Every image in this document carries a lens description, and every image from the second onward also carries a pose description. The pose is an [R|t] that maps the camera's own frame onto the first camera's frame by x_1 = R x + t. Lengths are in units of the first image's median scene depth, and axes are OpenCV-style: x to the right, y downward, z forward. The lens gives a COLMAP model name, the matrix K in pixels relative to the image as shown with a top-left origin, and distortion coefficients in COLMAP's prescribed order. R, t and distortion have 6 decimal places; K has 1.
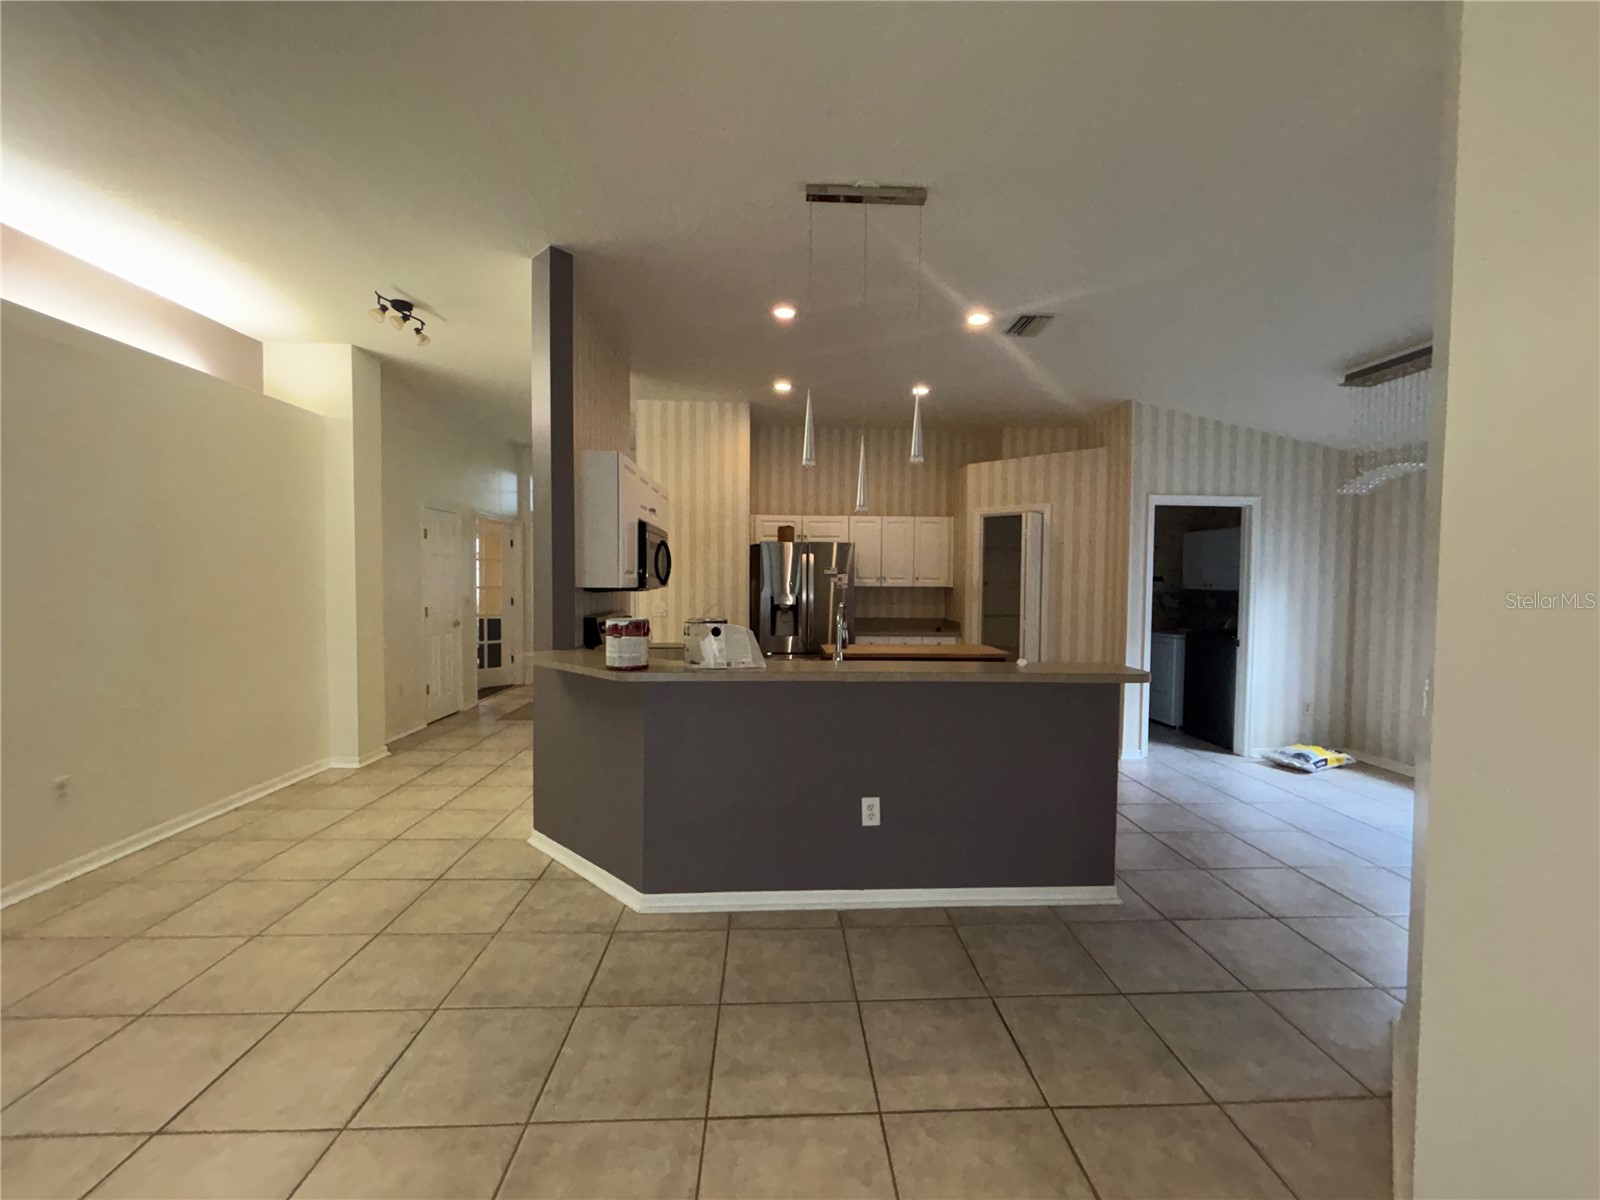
lens RADIAL K [[644.5, 0, 803.5], [0, 644.5, 601.3], [0, 0, 1]] dist [-0.004966, -0.000085]
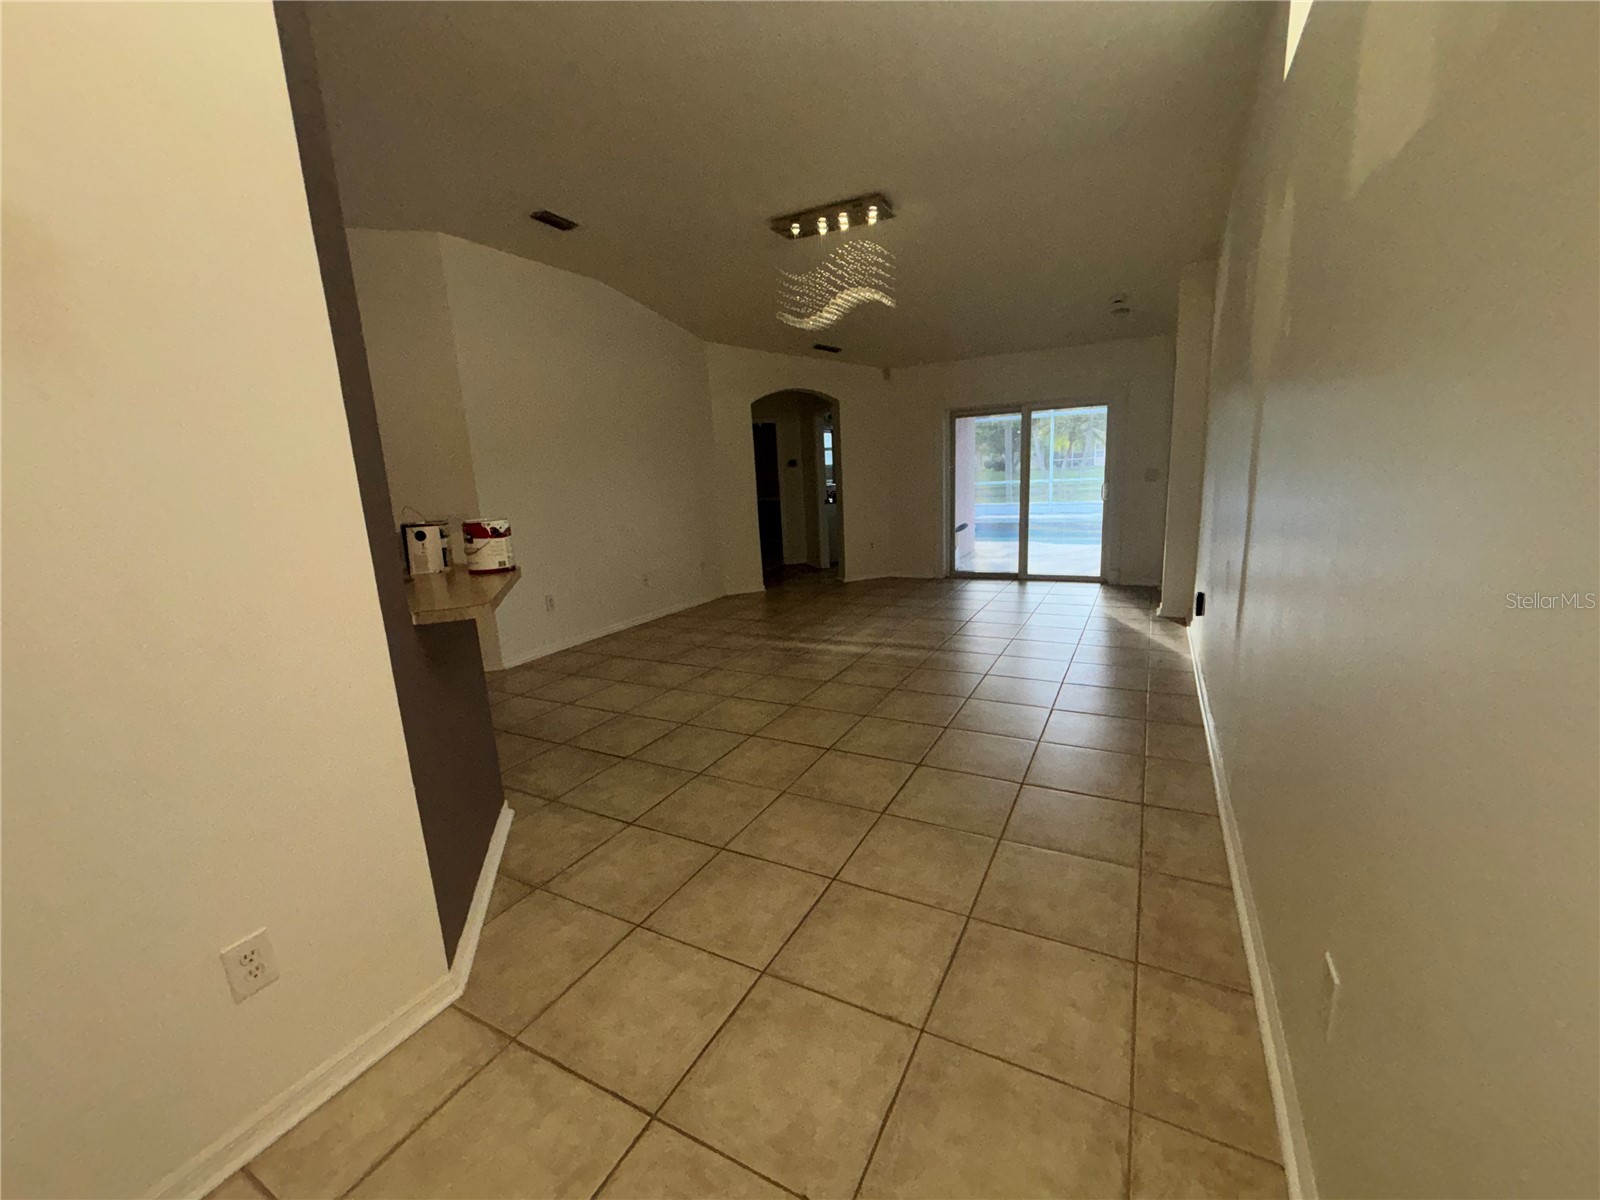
lens RADIAL K [[644.5, 0, 803.5], [0, 644.5, 601.3], [0, 0, 1]] dist [-0.004966, -0.000085]
pose [[-0.858127, -0.077597, 0.507539, -0.582902], [0.053778, 0.969492, 0.239150, -0.027499], [-0.510613, 0.232515, -0.827775, 0.784431]]
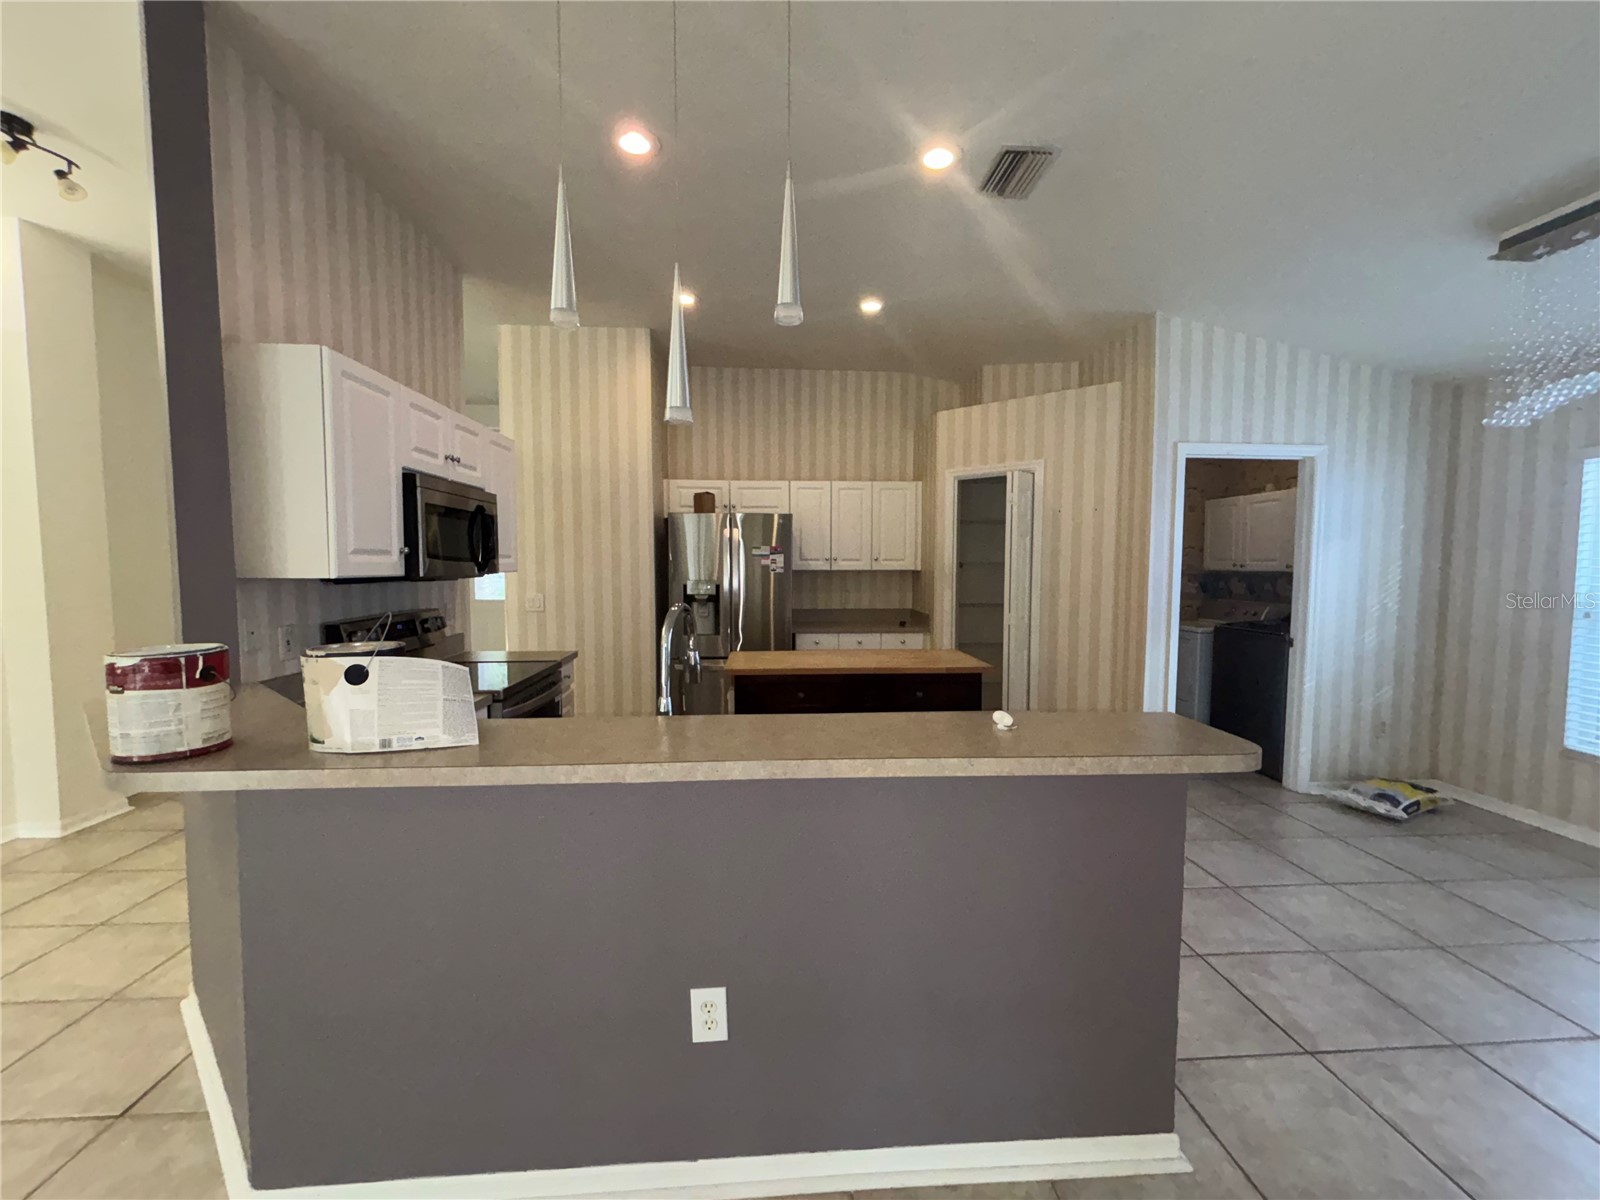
lens RADIAL K [[641.6, 0, 804.9], [0, 641.6, 599.5], [0, 0, 1]] dist [-0.000747, -0.000251]
pose [[0.999778, -0.008307, 0.019375, 0.091159], [0.007810, 0.999641, 0.025612, -0.008418], [-0.019581, -0.025455, 0.999484, 0.260694]]
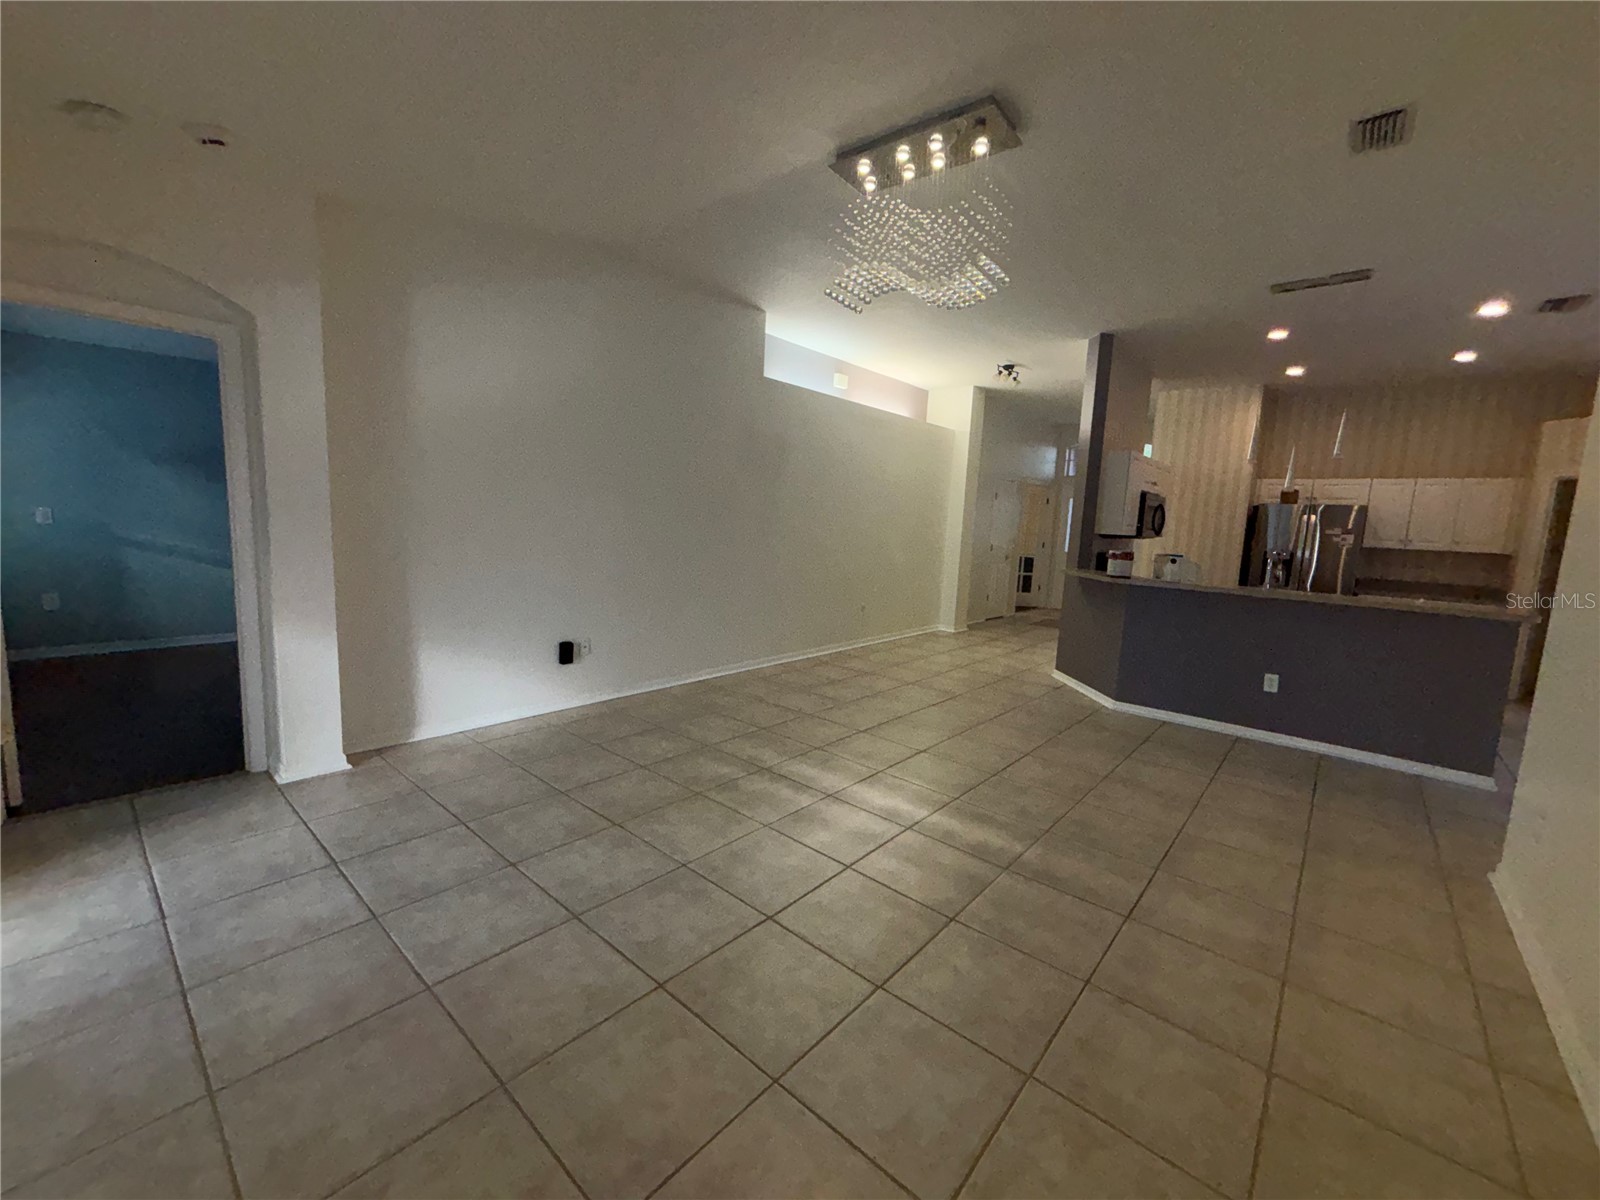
lens RADIAL K [[644.5, 0, 803.5], [0, 644.5, 601.3], [0, 0, 1]] dist [-0.004966, -0.000085]
pose [[0.722496, 0.115297, -0.681694, 0.171967], [-0.063191, 0.992882, 0.100957, 0.021119], [0.688482, -0.029864, 0.724639, -0.486919]]
